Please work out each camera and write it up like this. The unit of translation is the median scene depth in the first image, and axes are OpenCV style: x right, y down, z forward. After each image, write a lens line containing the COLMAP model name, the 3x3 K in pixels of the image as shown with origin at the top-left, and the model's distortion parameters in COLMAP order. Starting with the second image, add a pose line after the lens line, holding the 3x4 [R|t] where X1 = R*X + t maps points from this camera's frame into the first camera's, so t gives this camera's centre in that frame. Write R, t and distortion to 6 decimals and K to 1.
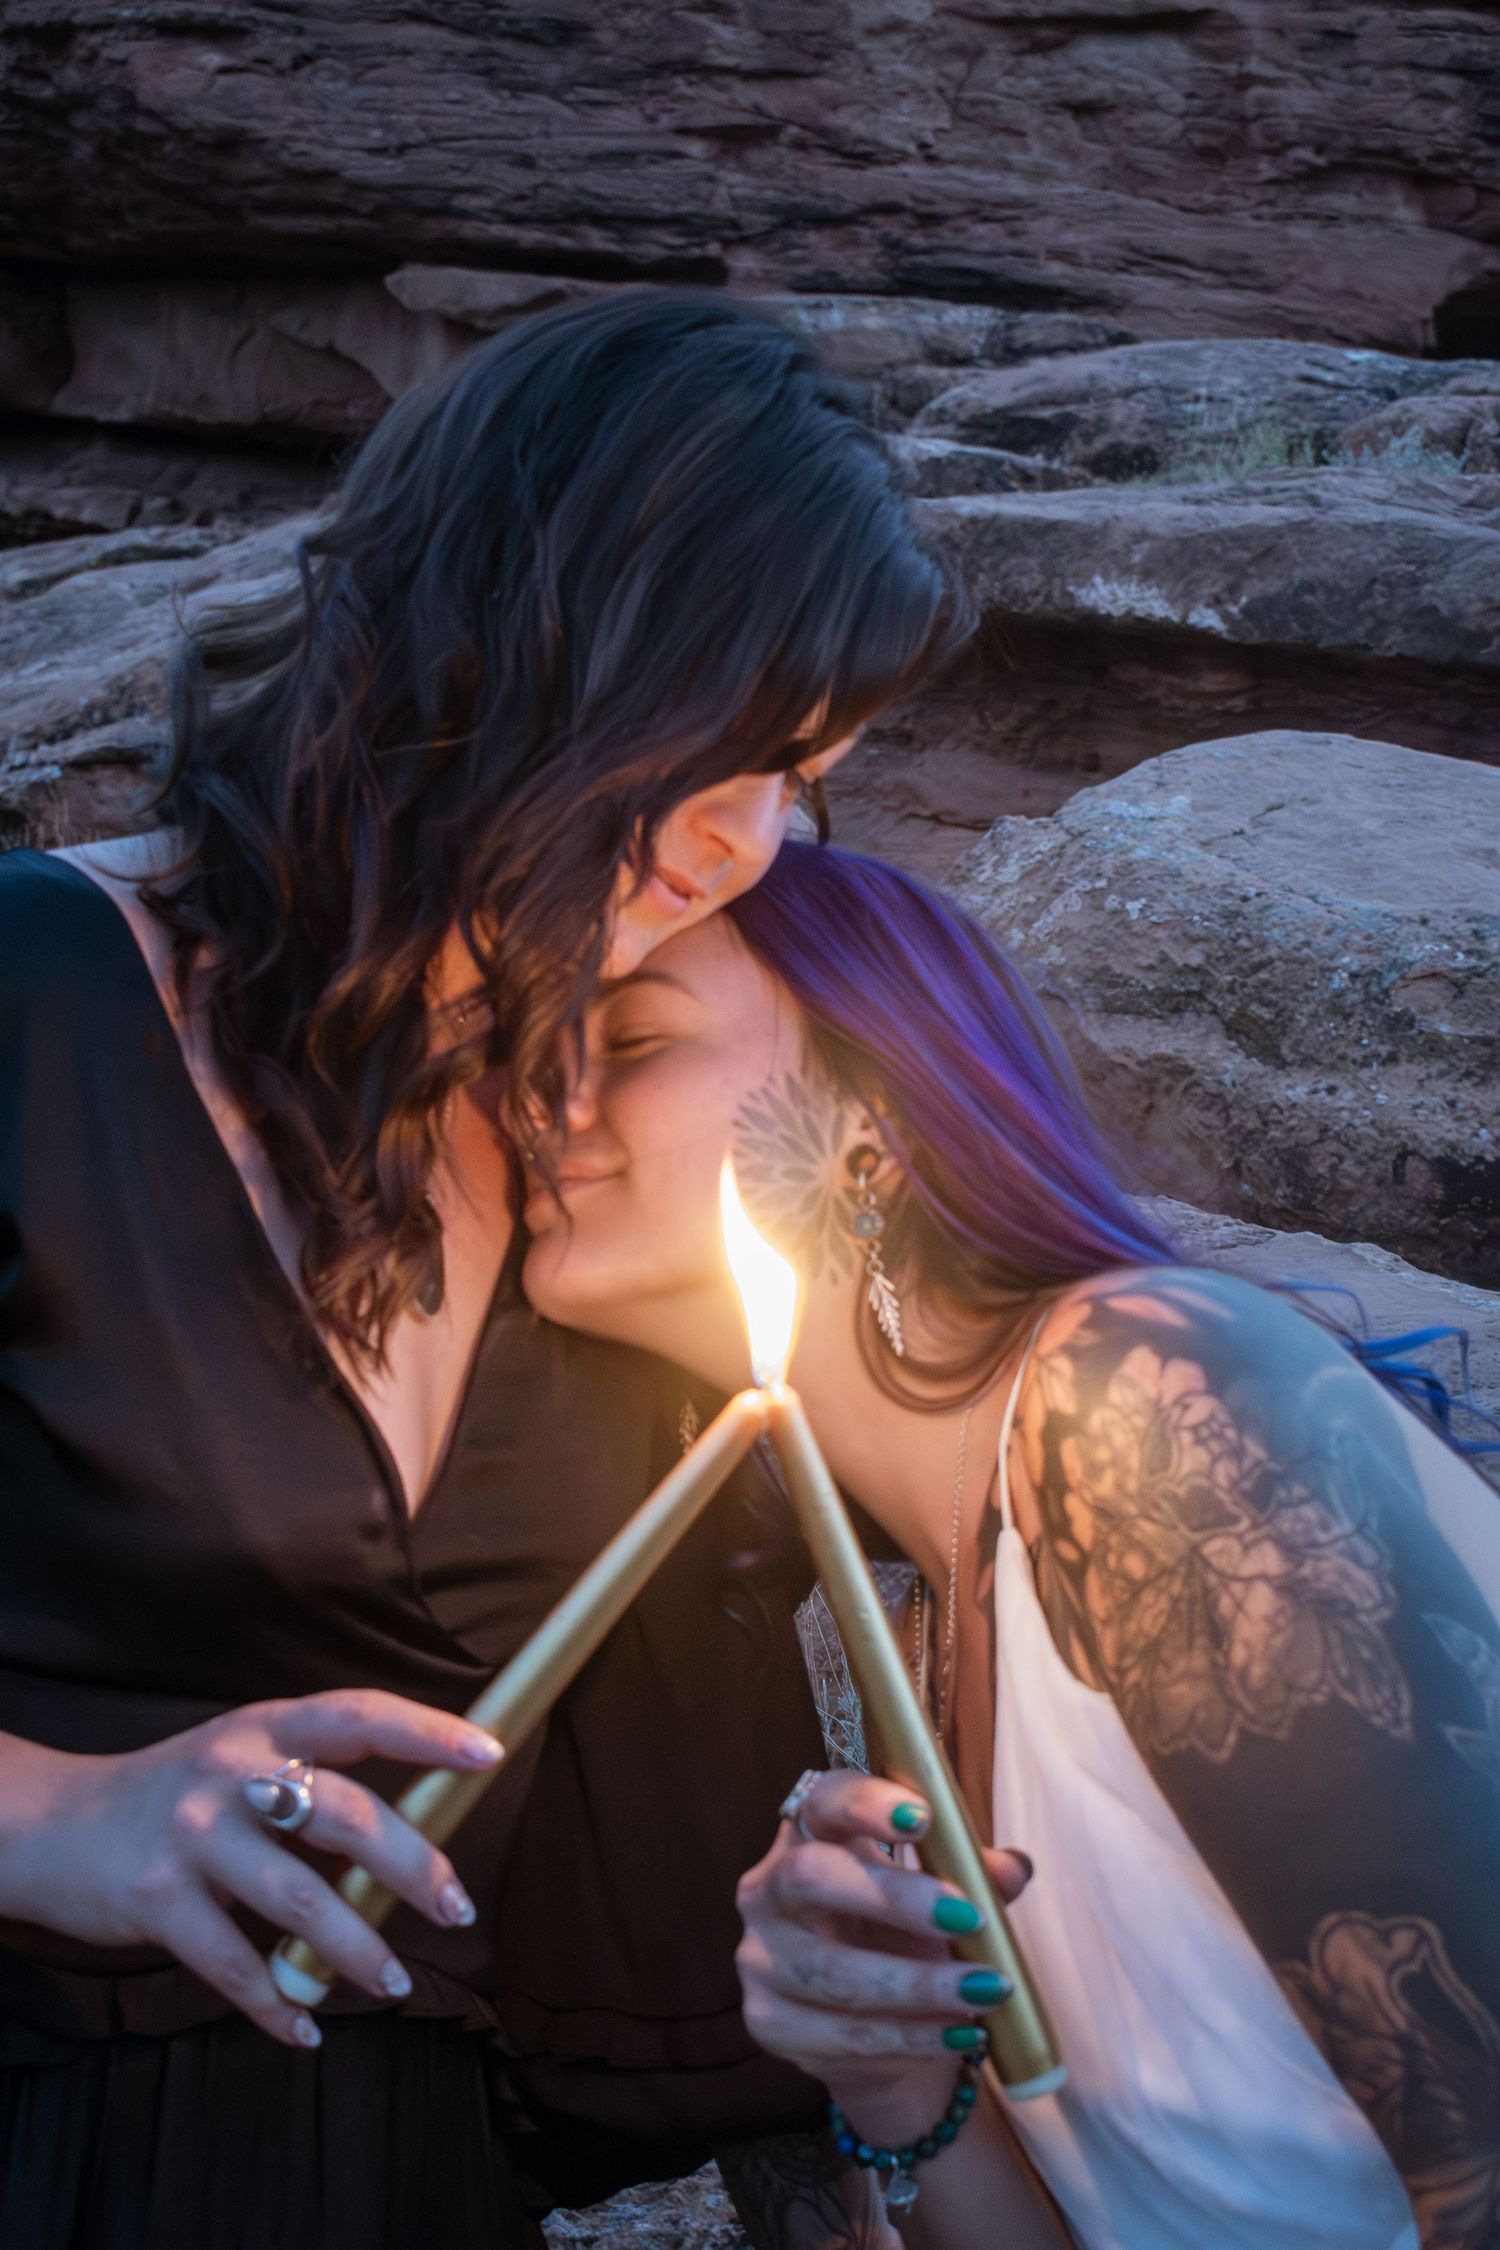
lens RADIAL K [[3878.9, 0, 757.3], [0, 3878.9, 1137.1], [0, 0, 1]] dist [0.021032, 0.000000]
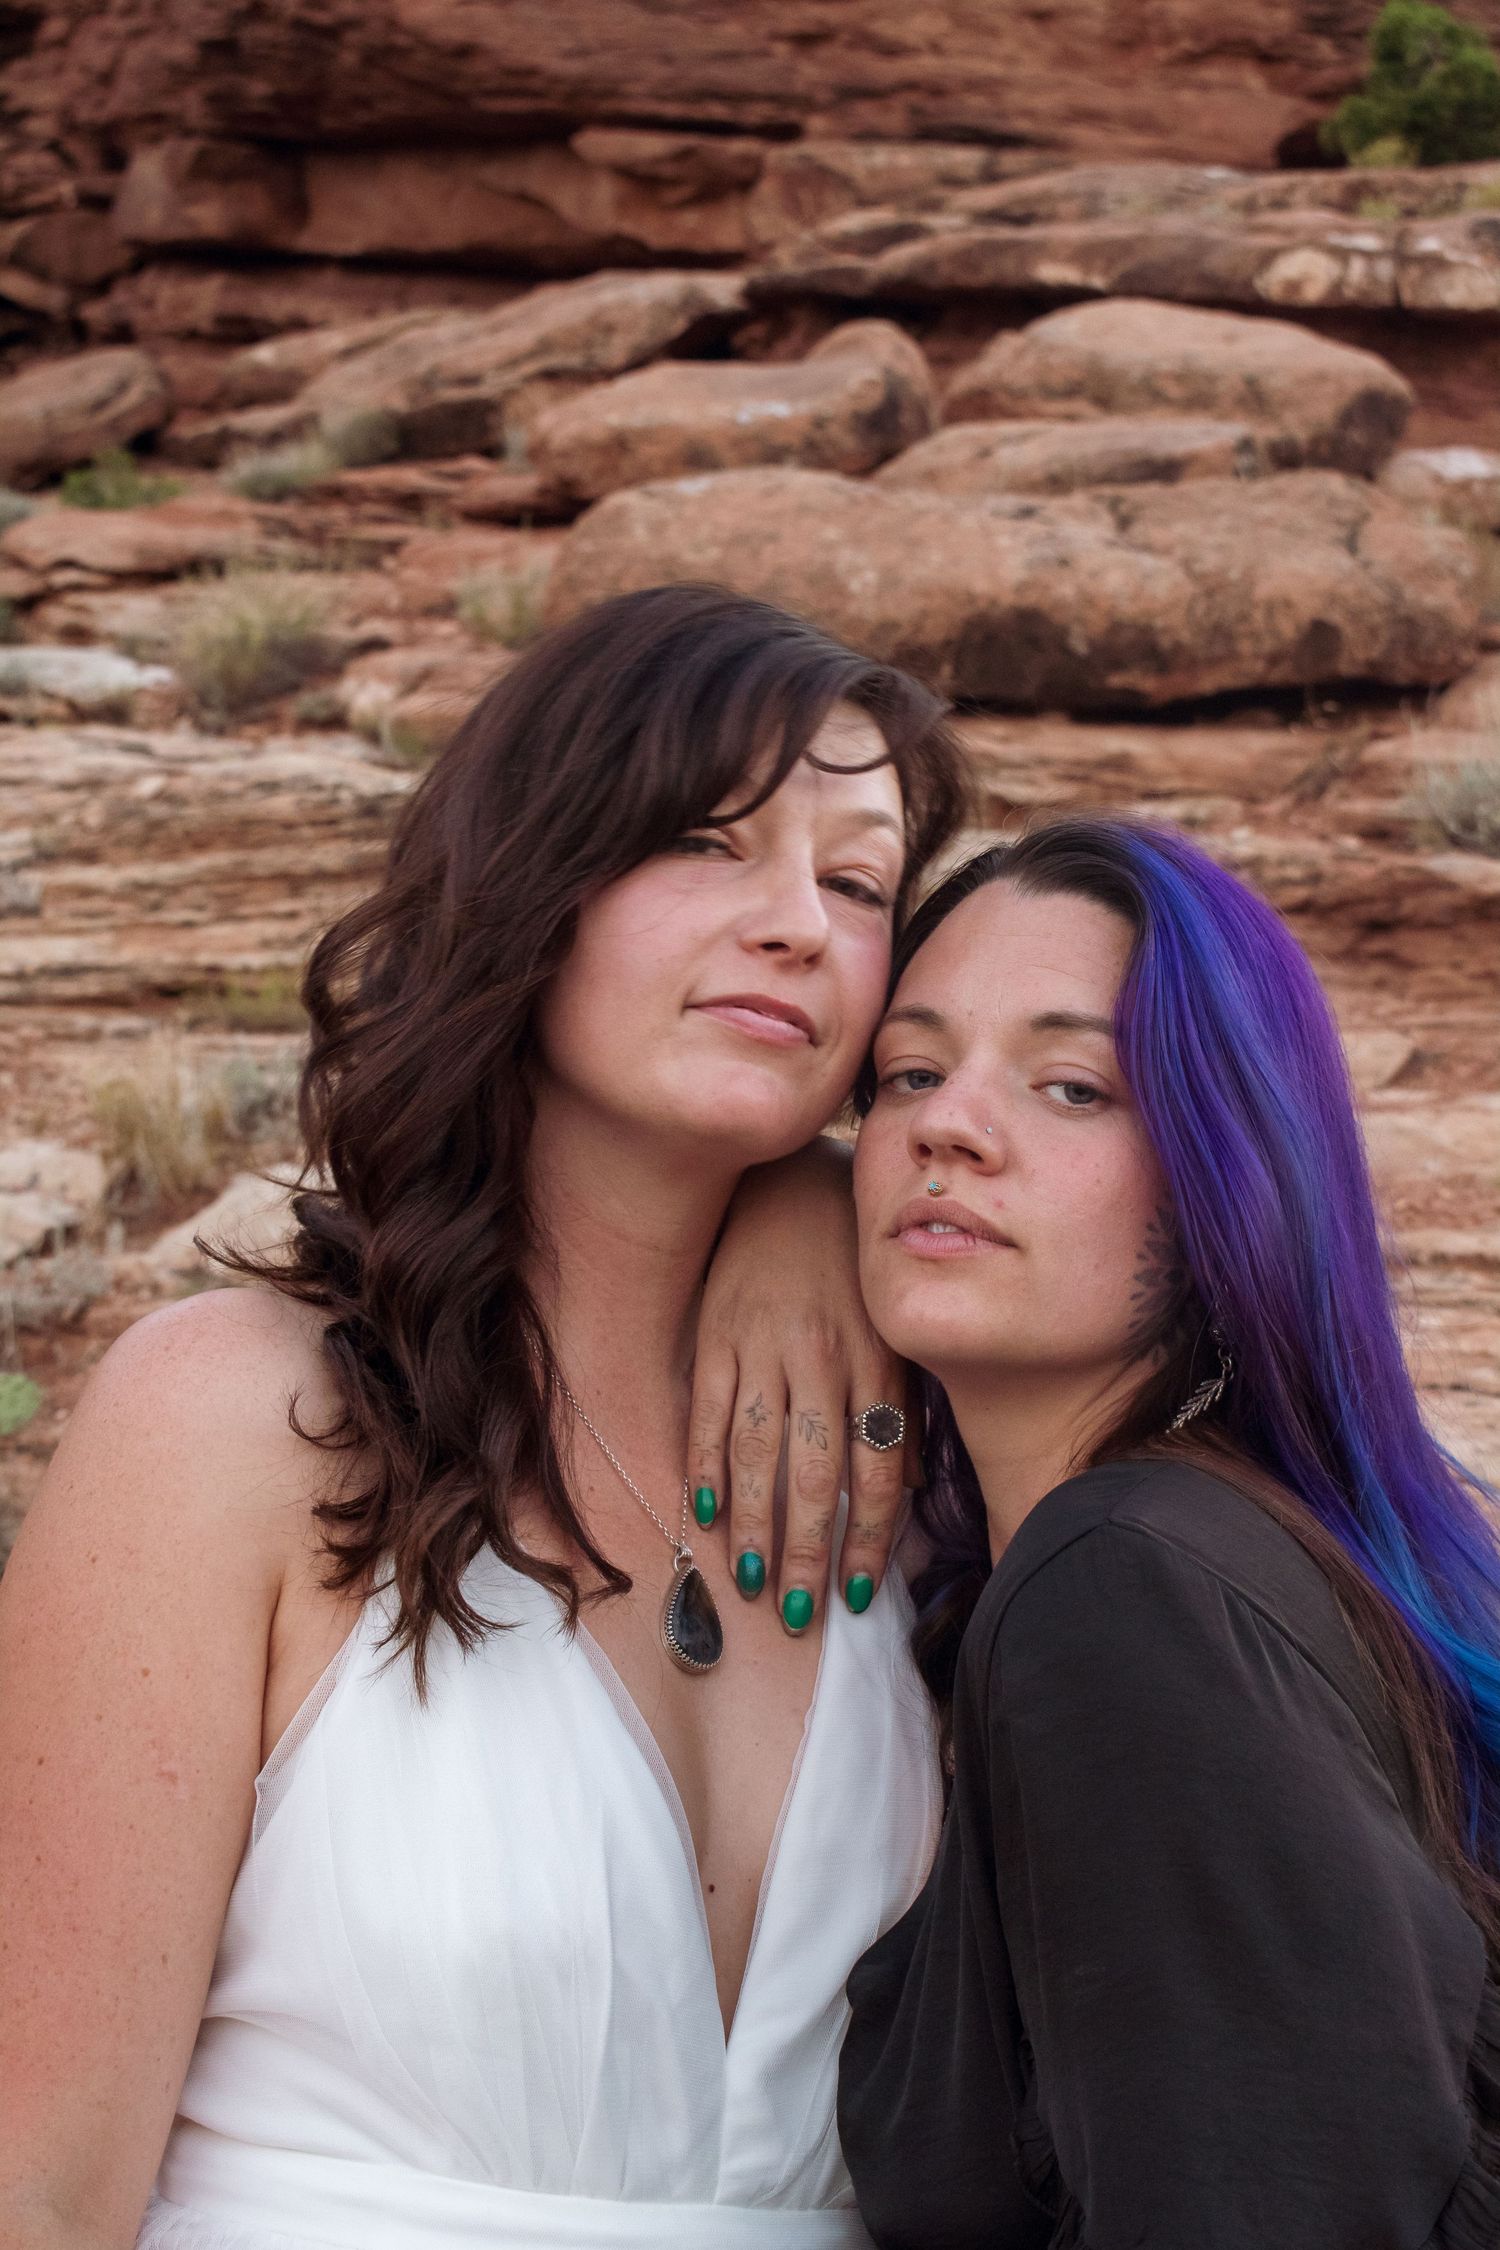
lens RADIAL K [[3878.9, 0, 750.9], [0, 3878.9, 1109.9], [0, 0, 1]] dist [0.021032, 0.000000]
pose [[0.999757, -0.022027, -0.000052, -0.036796], [0.022023, 0.999526, 0.021492, 0.123204], [-0.000421, -0.021488, 0.999769, -0.510023]]
